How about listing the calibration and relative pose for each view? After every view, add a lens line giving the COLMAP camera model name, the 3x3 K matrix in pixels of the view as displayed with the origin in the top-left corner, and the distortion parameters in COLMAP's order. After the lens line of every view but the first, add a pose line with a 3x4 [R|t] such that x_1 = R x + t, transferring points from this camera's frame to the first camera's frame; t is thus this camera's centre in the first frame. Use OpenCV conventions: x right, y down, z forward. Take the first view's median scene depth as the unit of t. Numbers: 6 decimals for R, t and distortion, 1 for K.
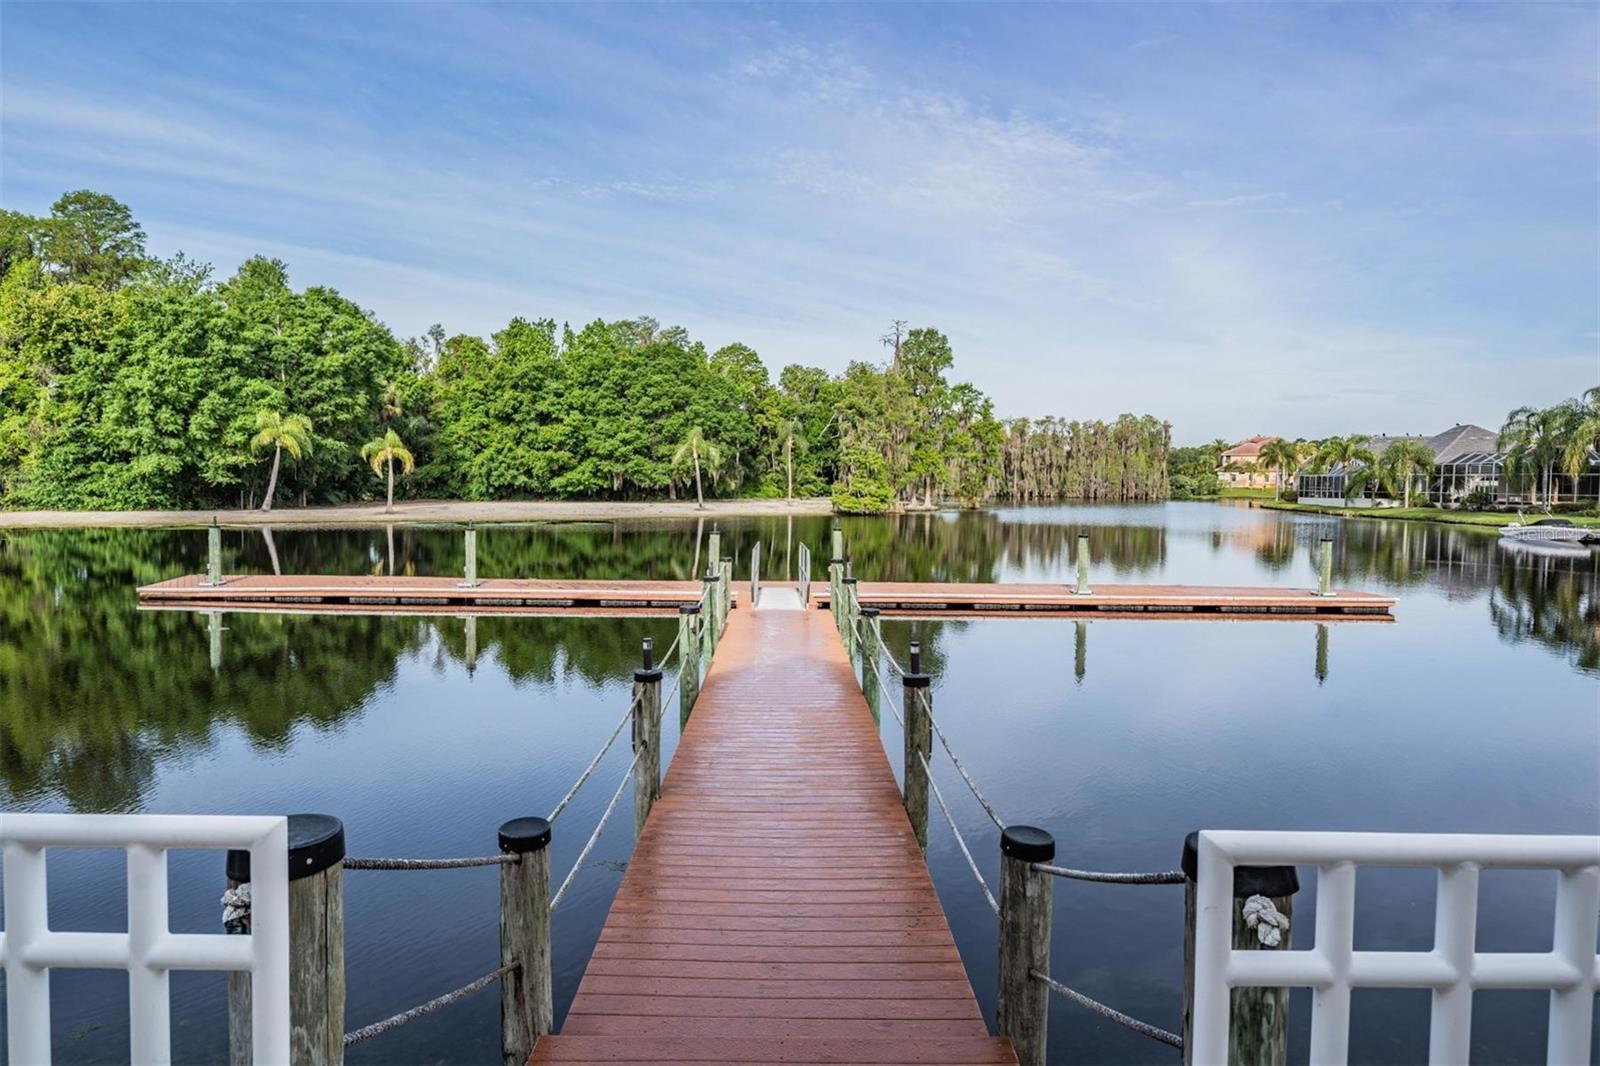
lens RADIAL K [[857.6, 0, 800.0], [0, 857.6, 533.0], [0, 0, 1]] dist [-0.000101, 0.000537]
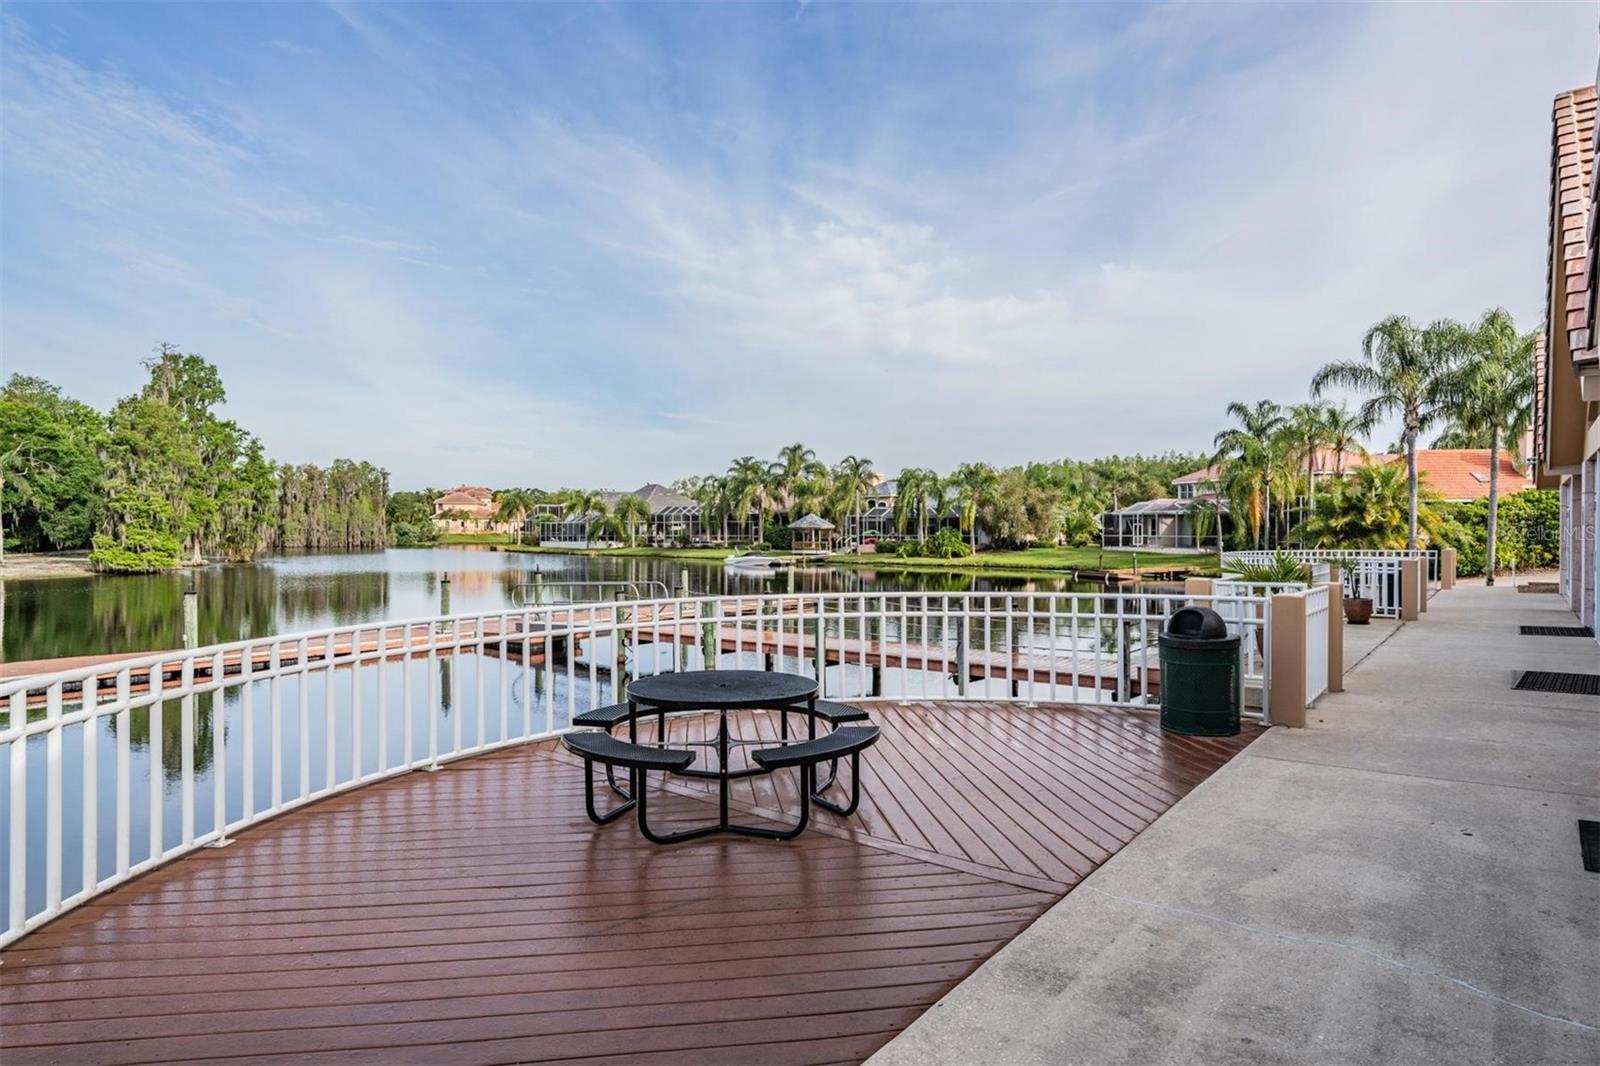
lens RADIAL K [[857.6, 0, 800.0], [0, 857.6, 533.0], [0, 0, 1]] dist [-0.000101, 0.000537]
pose [[0.632031, -0.013637, 0.774823, -0.119845], [0.055741, 0.998055, -0.027903, -0.001270], [-0.772935, 0.060825, 0.631562, -0.006886]]
